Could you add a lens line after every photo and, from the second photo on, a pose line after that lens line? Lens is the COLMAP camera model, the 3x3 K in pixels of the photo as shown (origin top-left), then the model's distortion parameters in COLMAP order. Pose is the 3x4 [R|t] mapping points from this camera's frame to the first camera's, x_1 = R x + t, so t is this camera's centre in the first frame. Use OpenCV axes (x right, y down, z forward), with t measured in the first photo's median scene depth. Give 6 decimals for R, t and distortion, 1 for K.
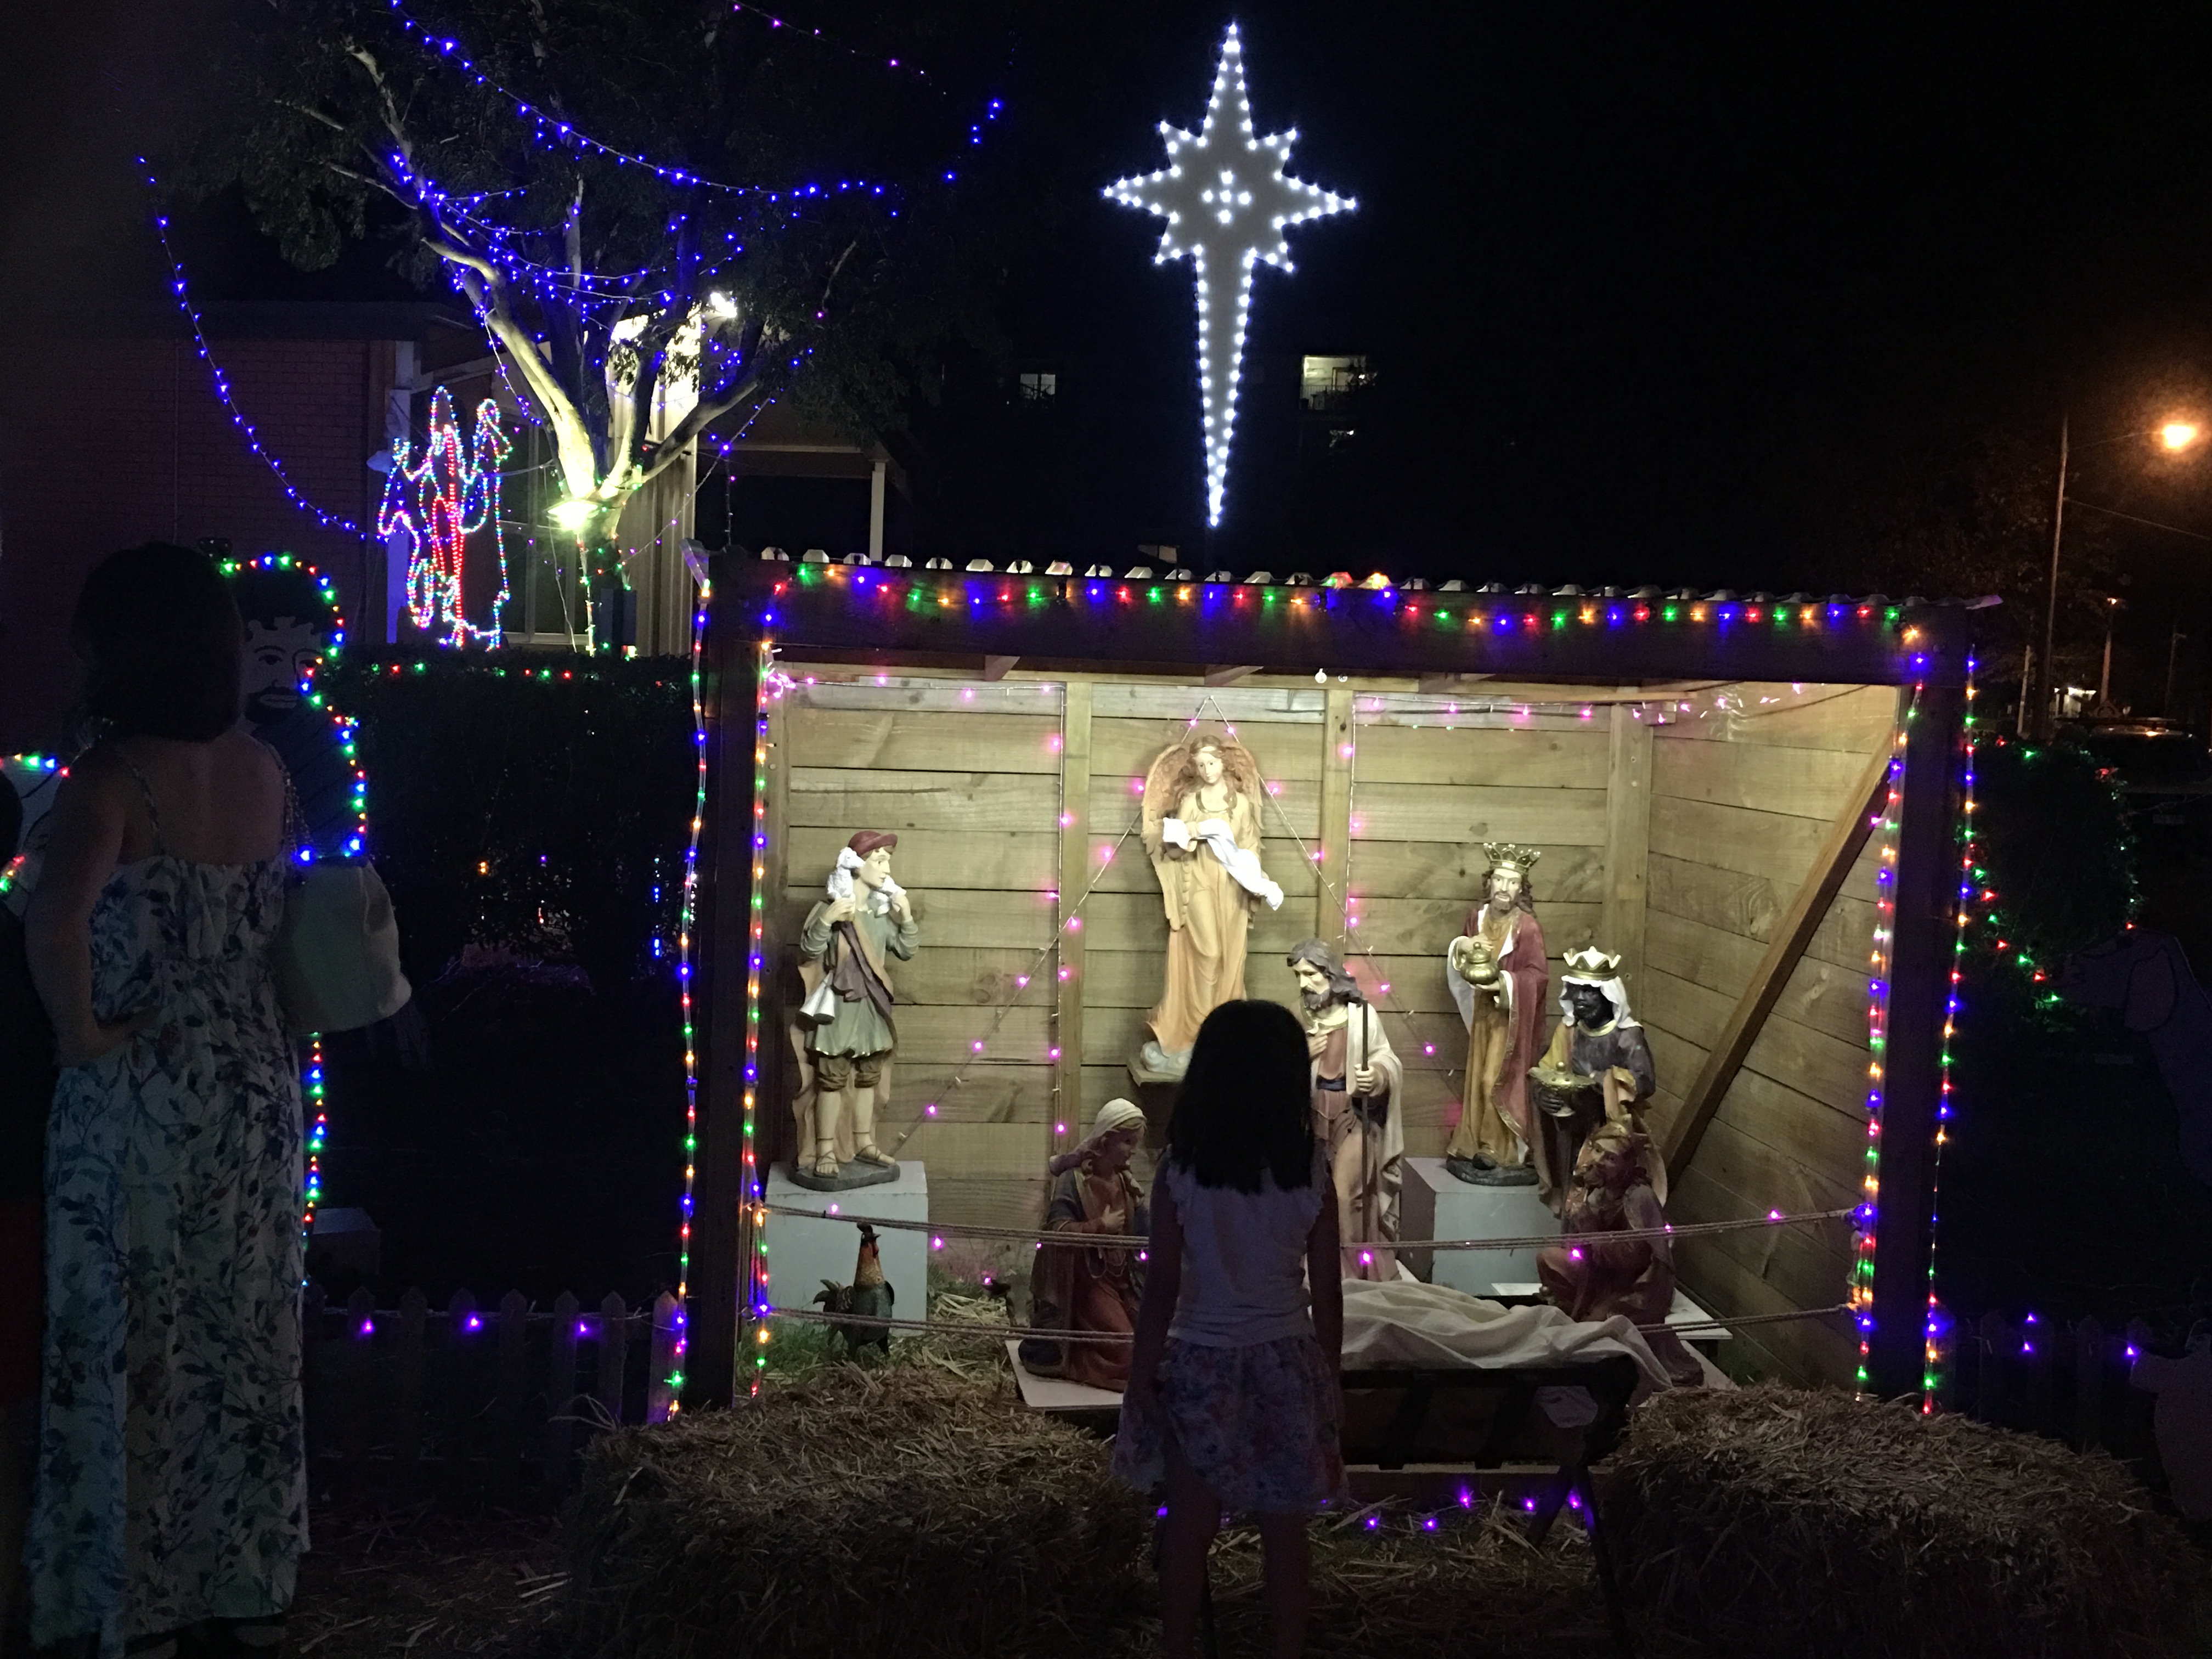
lens RADIAL K [[2219.2, 0, 1110.8], [0, 2219.2, 814.1], [0, 0, 1]] dist [0.062379, -0.057994]
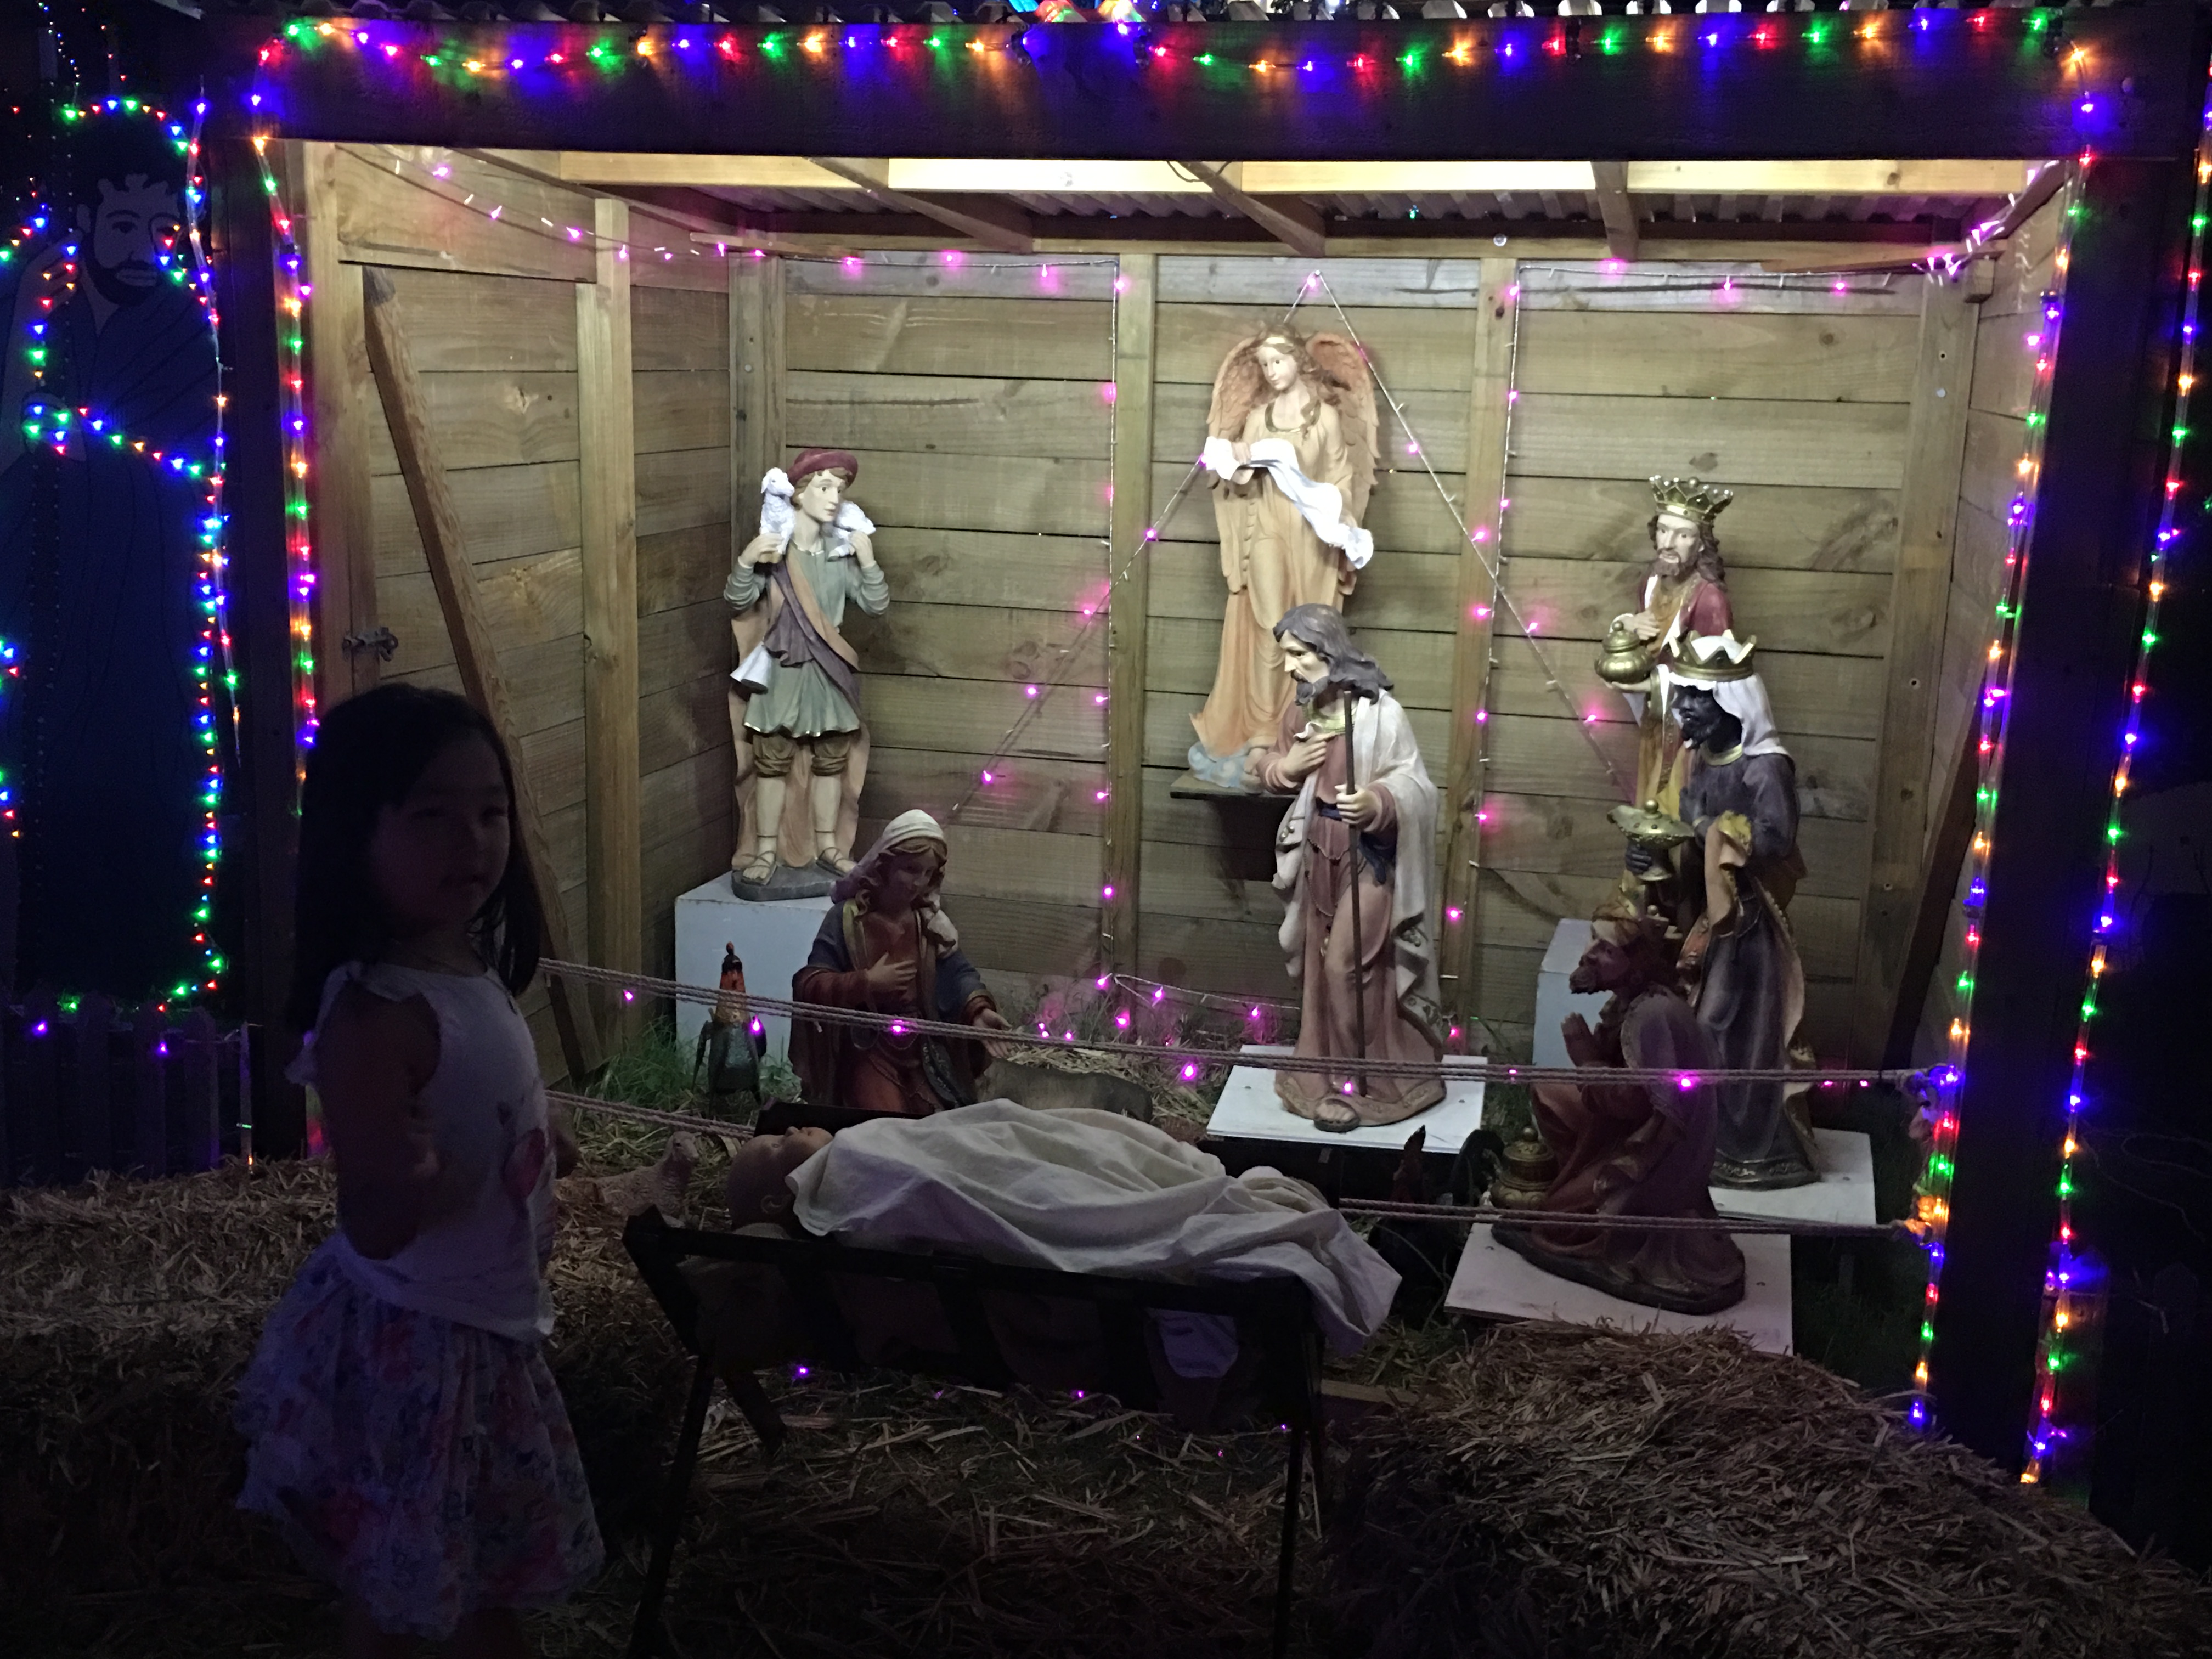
lens RADIAL K [[2219.2, 0, 1110.8], [0, 2219.2, 814.1], [0, 0, 1]] dist [0.062379, -0.057994]
pose [[0.933004, 0.067484, -0.353481, 0.272617], [-0.017945, 0.989762, 0.141592, 0.022445], [0.359417, -0.125762, 0.924664, 0.304835]]
